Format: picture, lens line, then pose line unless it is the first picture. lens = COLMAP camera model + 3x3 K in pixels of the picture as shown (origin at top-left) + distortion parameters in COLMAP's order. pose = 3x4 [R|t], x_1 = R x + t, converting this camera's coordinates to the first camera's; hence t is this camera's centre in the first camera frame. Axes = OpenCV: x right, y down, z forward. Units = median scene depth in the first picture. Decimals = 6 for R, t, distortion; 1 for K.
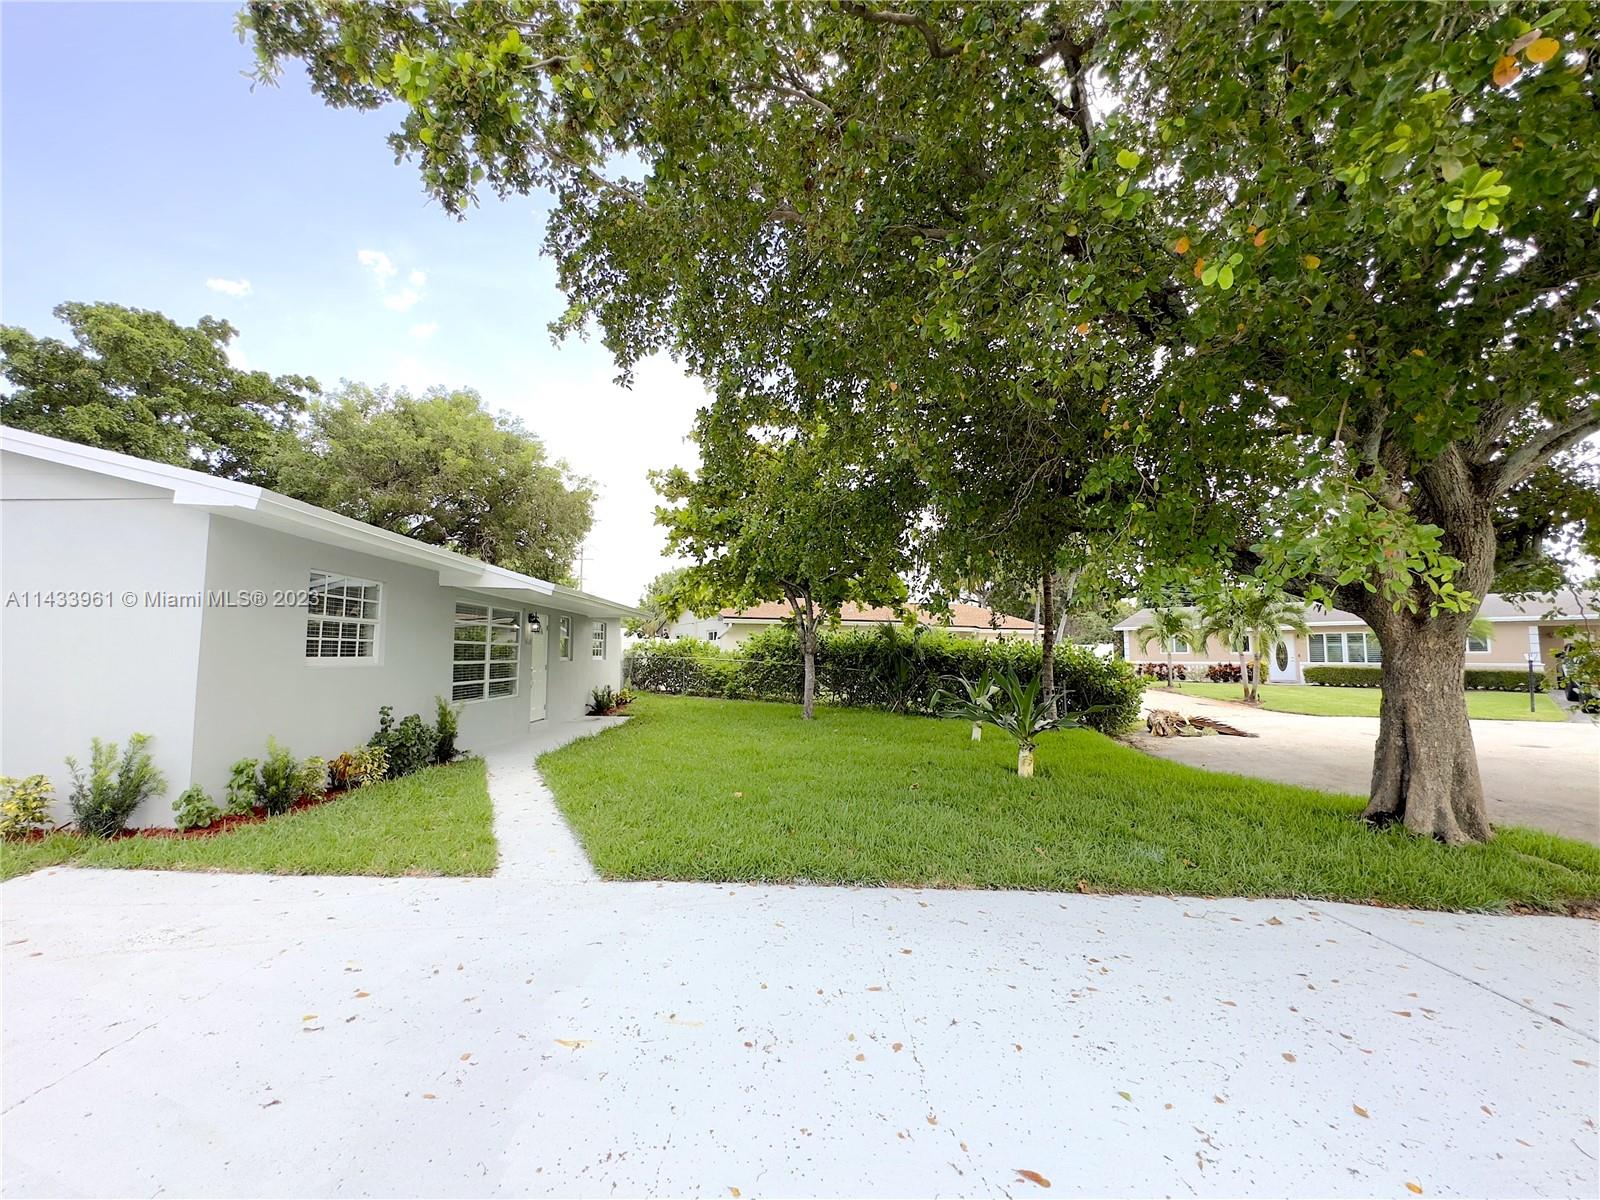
lens RADIAL K [[692.6, 0, 805.0], [0, 692.6, 595.5], [0, 0, 1]] dist [-0.000143, 0.000814]
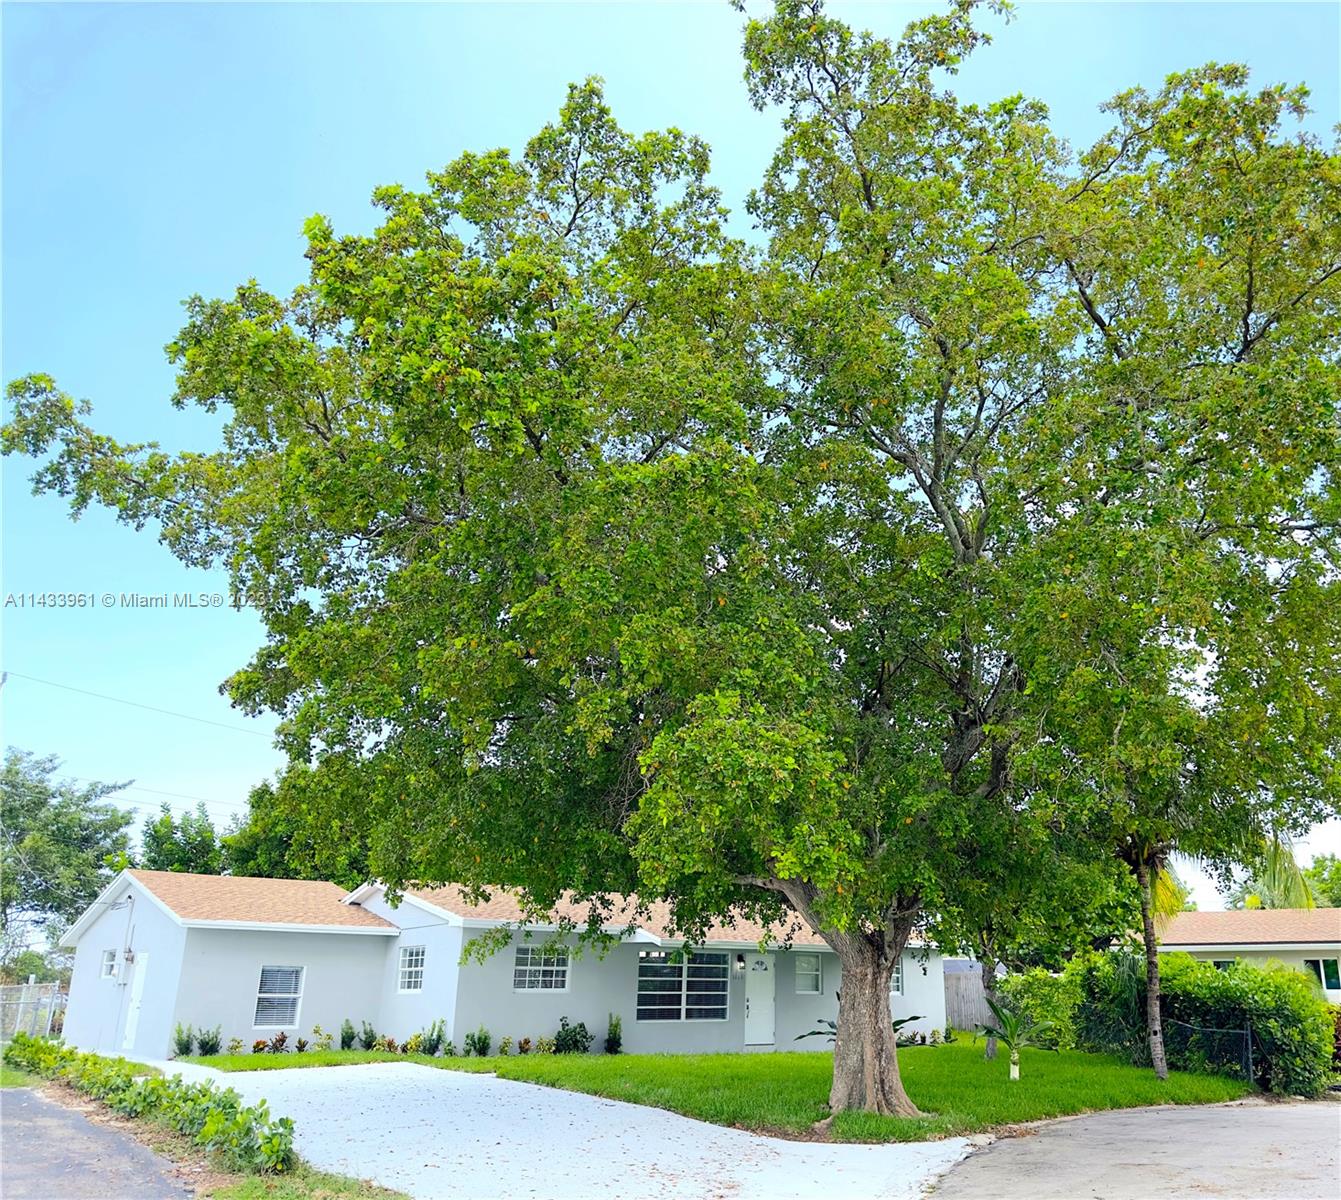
lens RADIAL K [[1168.9, 0, 791.5], [0, 1168.9, 625.3], [0, 0, 1]] dist [0.061366, -0.084485]
pose [[0.628835, -0.233599, -0.741618, 2.601205], [0.062659, 0.965925, -0.251122, -0.022907], [0.775010, 0.111445, 0.622045, -0.670602]]
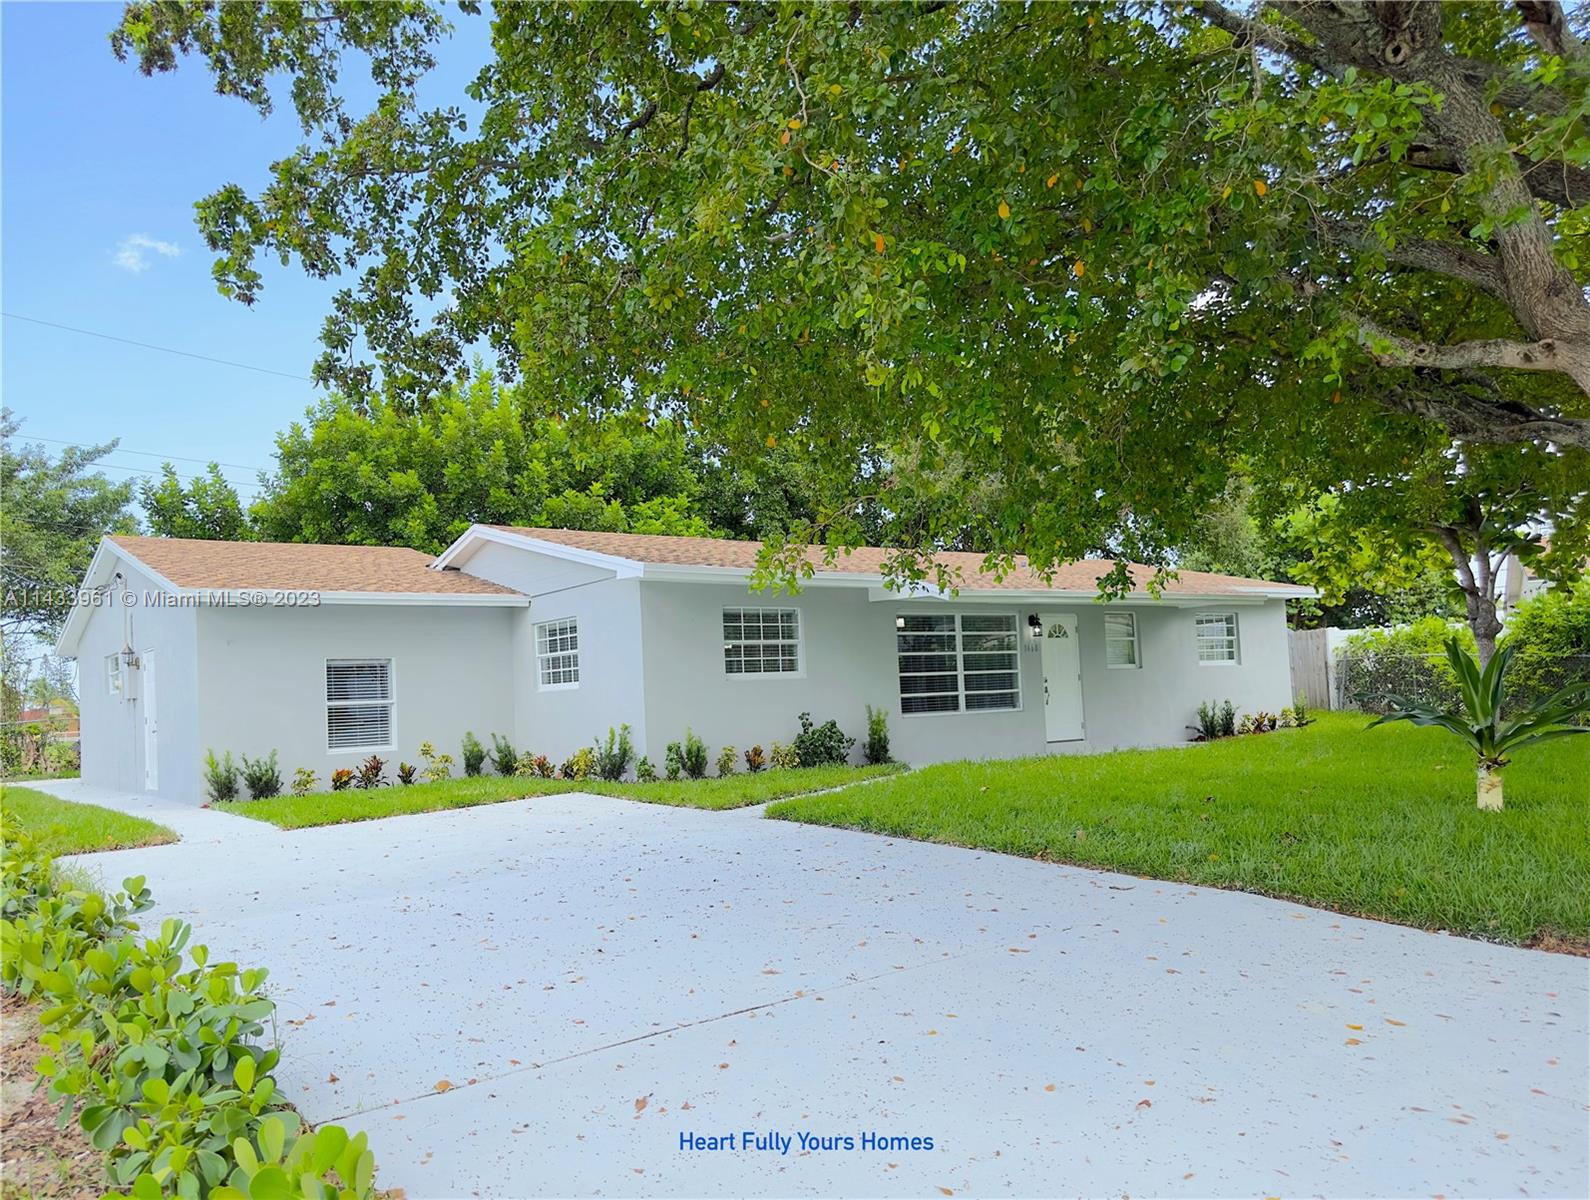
lens RADIAL K [[1188.5, 0, 758.5], [0, 1188.5, 629.5], [0, 0, 1]] dist [0.094300, -0.110044]
pose [[0.569312, -0.075985, -0.818603, 1.115769], [0.115593, 0.993227, -0.011803, 0.038596], [0.813955, -0.087905, 0.574239, -0.233472]]
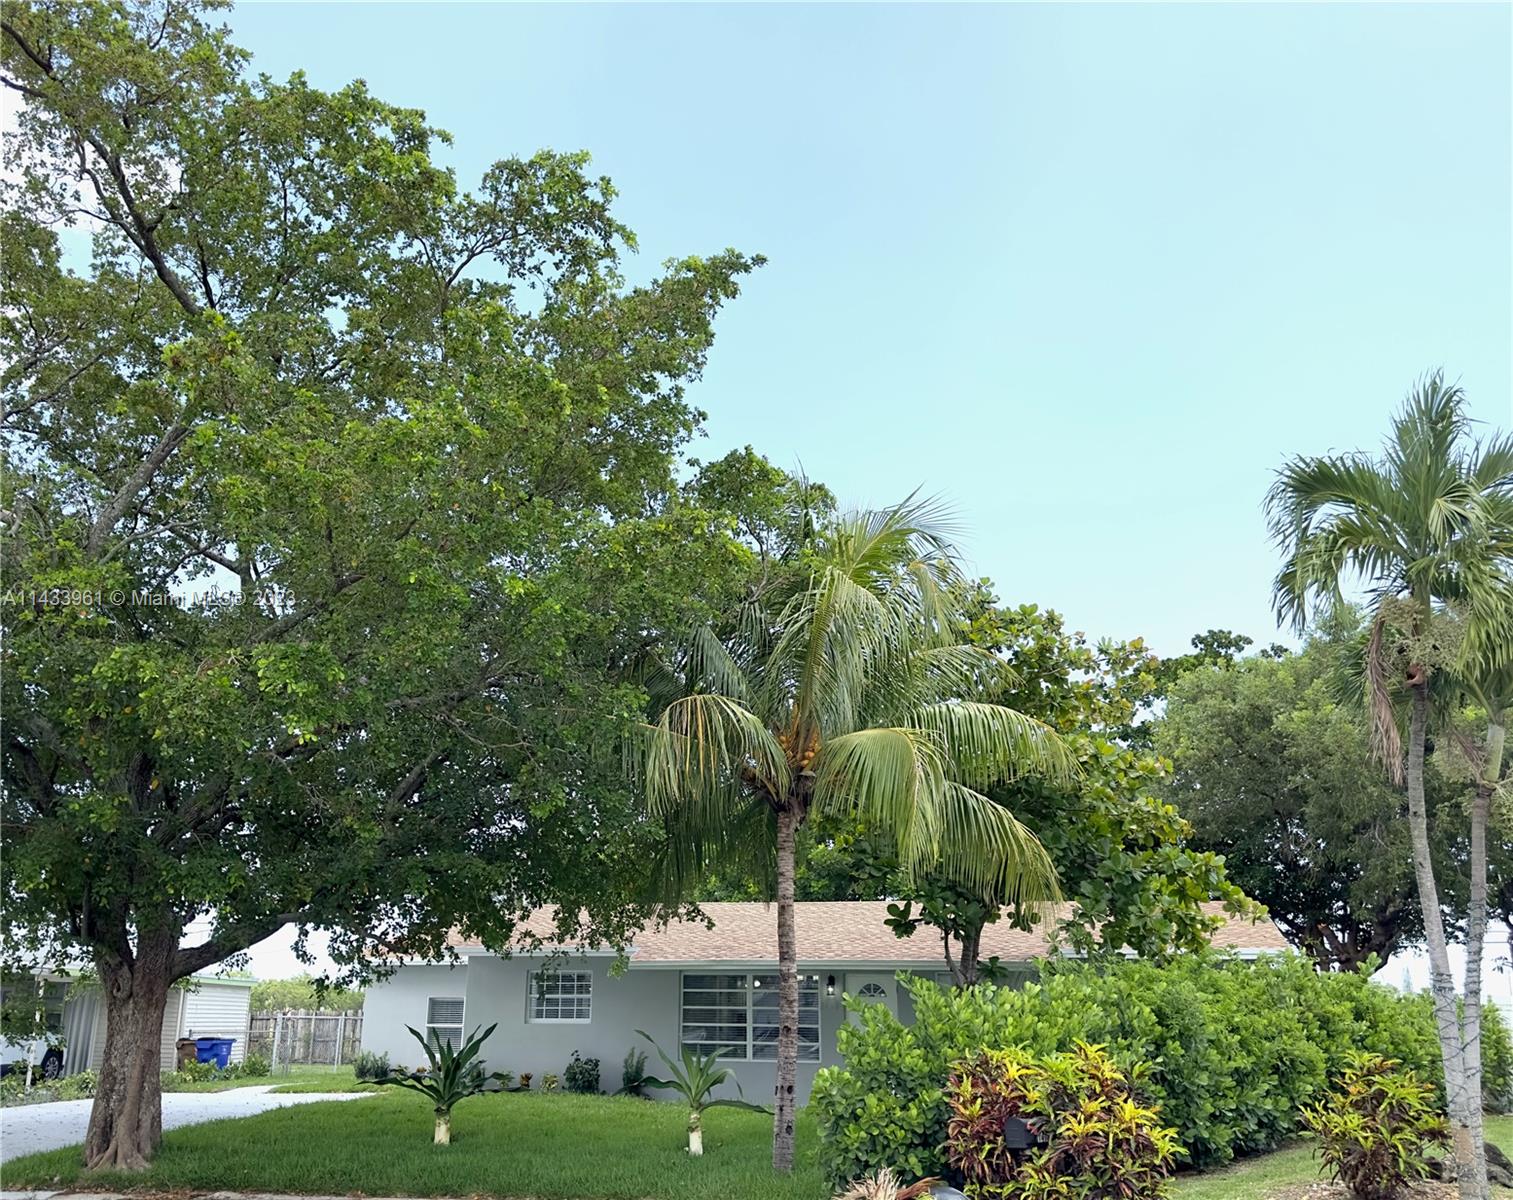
lens RADIAL K [[1411.7, 0, 748.1], [0, 1411.7, 595.0], [0, 0, 1]] dist [0.014003, 0.000000]
pose [[-0.282552, -0.281198, -0.917111, 2.918127], [0.072228, 0.947118, -0.312651, 0.237319], [0.956529, -0.154581, -0.247299, 2.617737]]
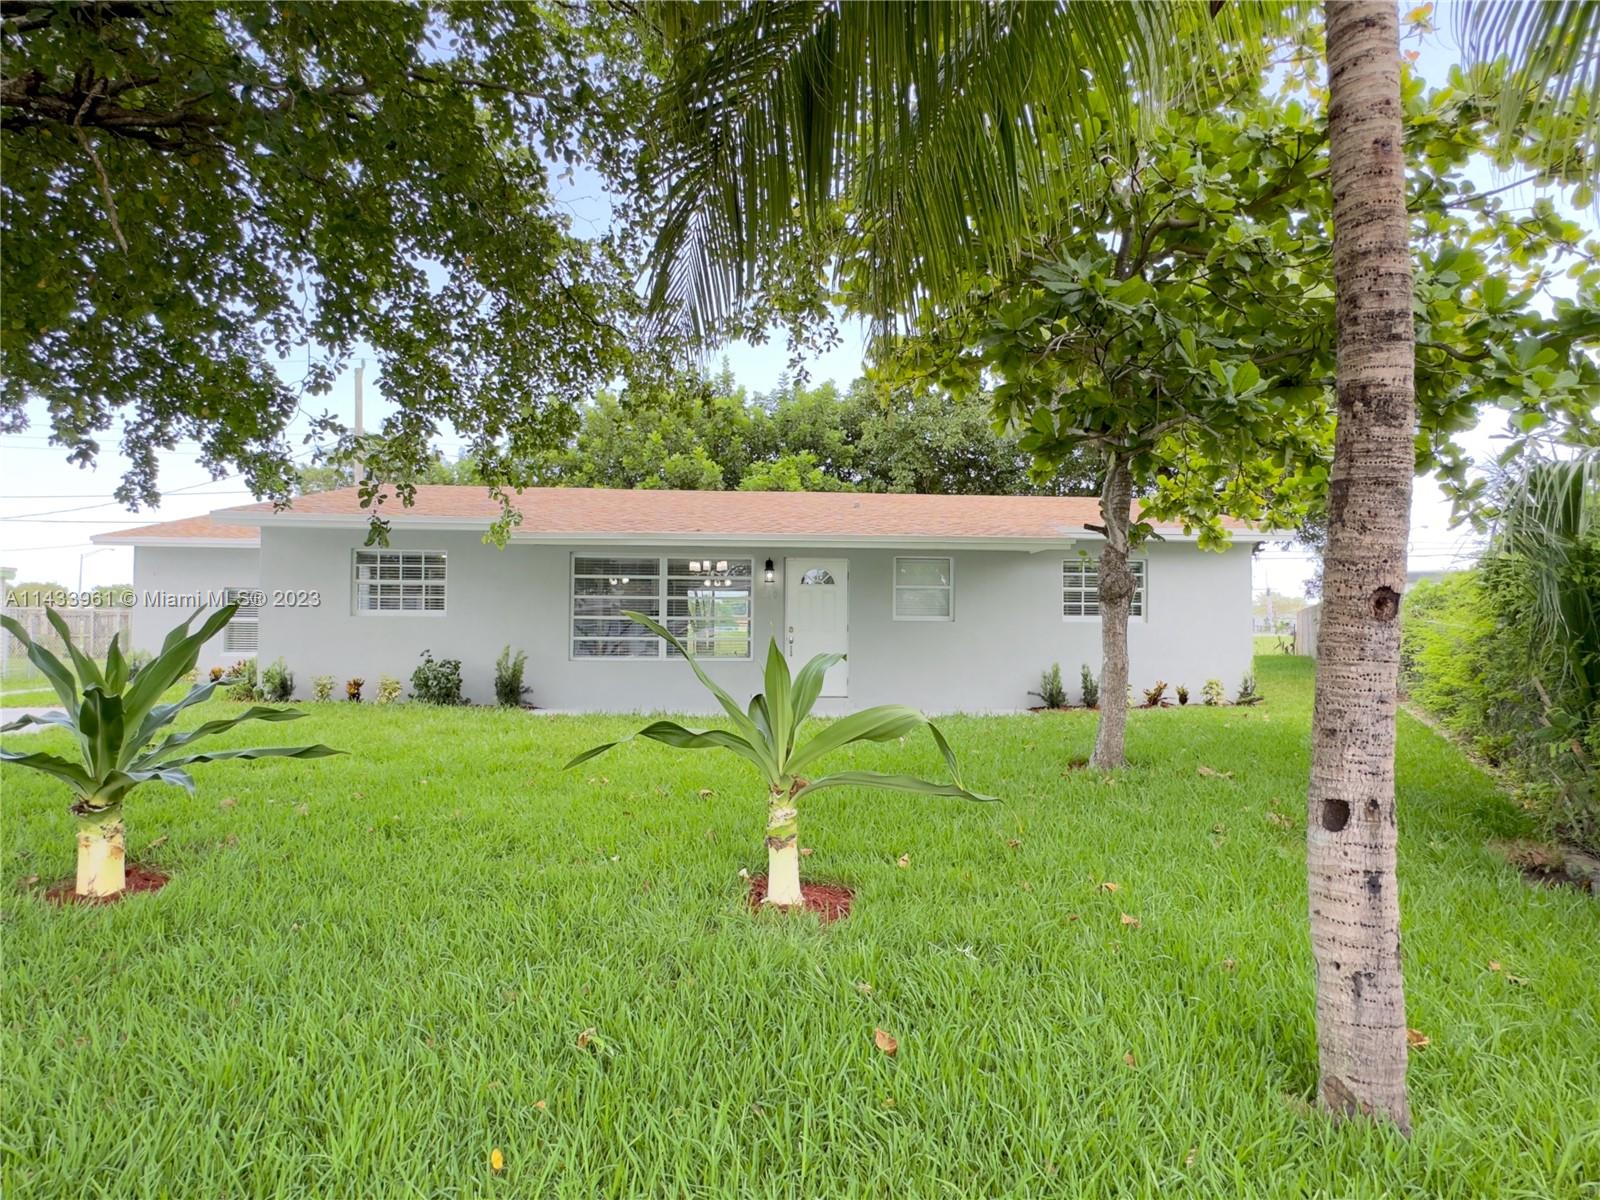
lens RADIAL K [[860.4, 0, 811.4], [0, 860.4, 604.2], [0, 0, 1]] dist [0.002803, -0.000145]
pose [[0.036486, -0.027895, -0.998945, 1.068338], [0.078420, 0.996608, -0.024965, 0.188720], [0.996253, -0.077426, 0.038550, 1.795057]]
